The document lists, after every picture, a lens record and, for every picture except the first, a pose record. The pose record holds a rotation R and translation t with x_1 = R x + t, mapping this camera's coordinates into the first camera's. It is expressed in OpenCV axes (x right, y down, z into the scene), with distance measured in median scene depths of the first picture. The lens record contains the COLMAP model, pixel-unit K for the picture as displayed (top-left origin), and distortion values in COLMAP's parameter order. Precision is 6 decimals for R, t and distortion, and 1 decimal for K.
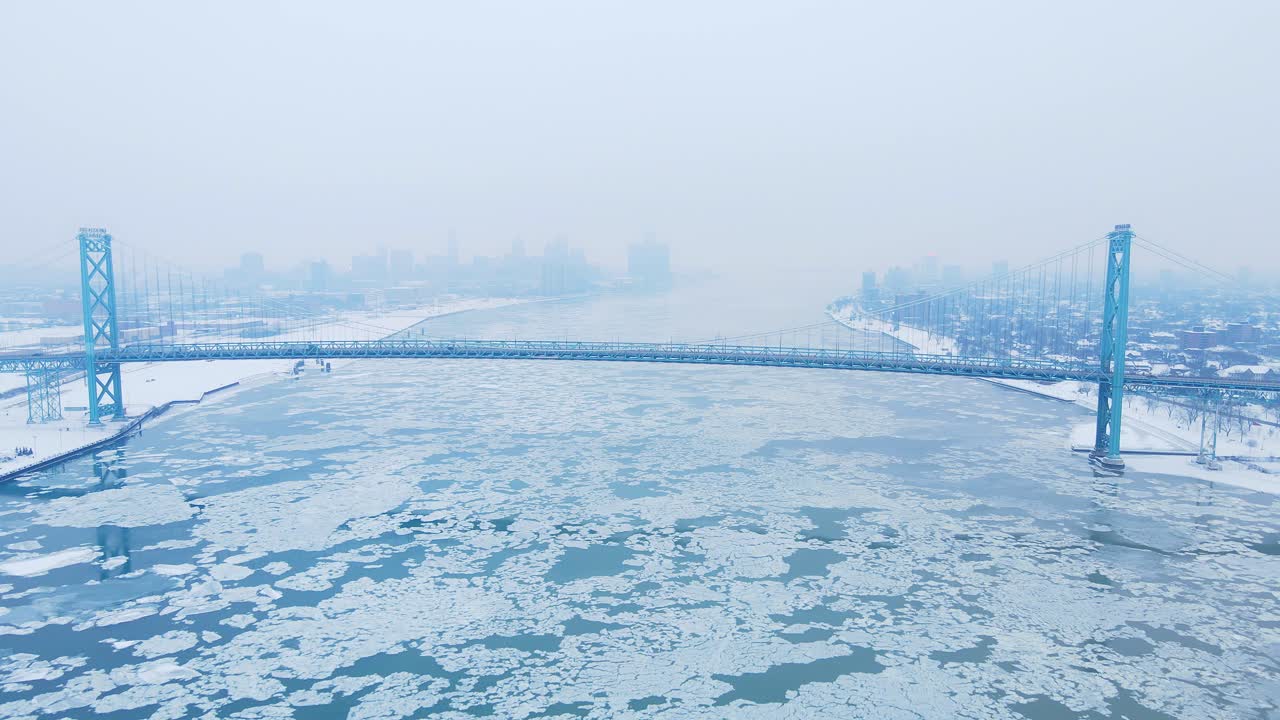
lens RADIAL K [[930.0, 0, 635.9], [0, 930.0, 368.2], [0, 0, 1]] dist [-0.005372, 0.019585]
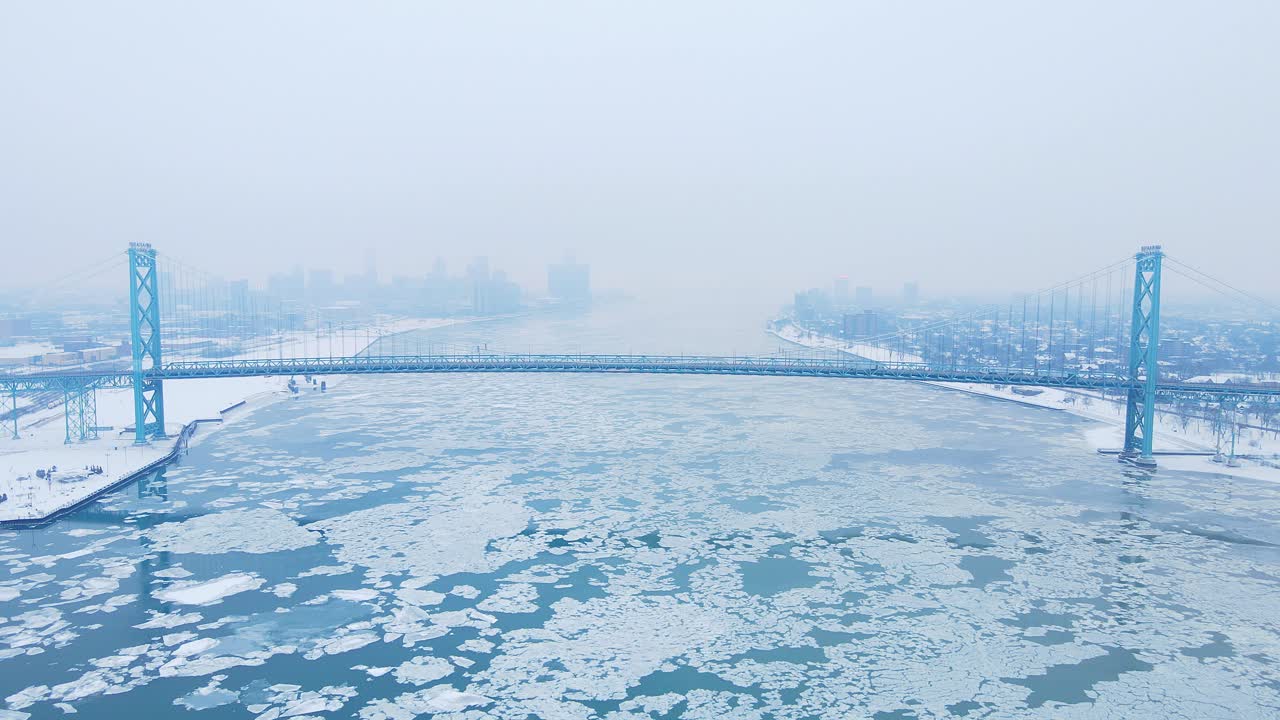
lens RADIAL K [[930.0, 0, 635.0], [0, 930.0, 360.5], [0, 0, 1]] dist [-0.005372, 0.019585]
pose [[0.993970, -0.005202, 0.109525, -0.274425], [0.008597, 0.999496, -0.030545, 0.007450], [-0.109311, 0.031303, 0.993515, 0.017680]]
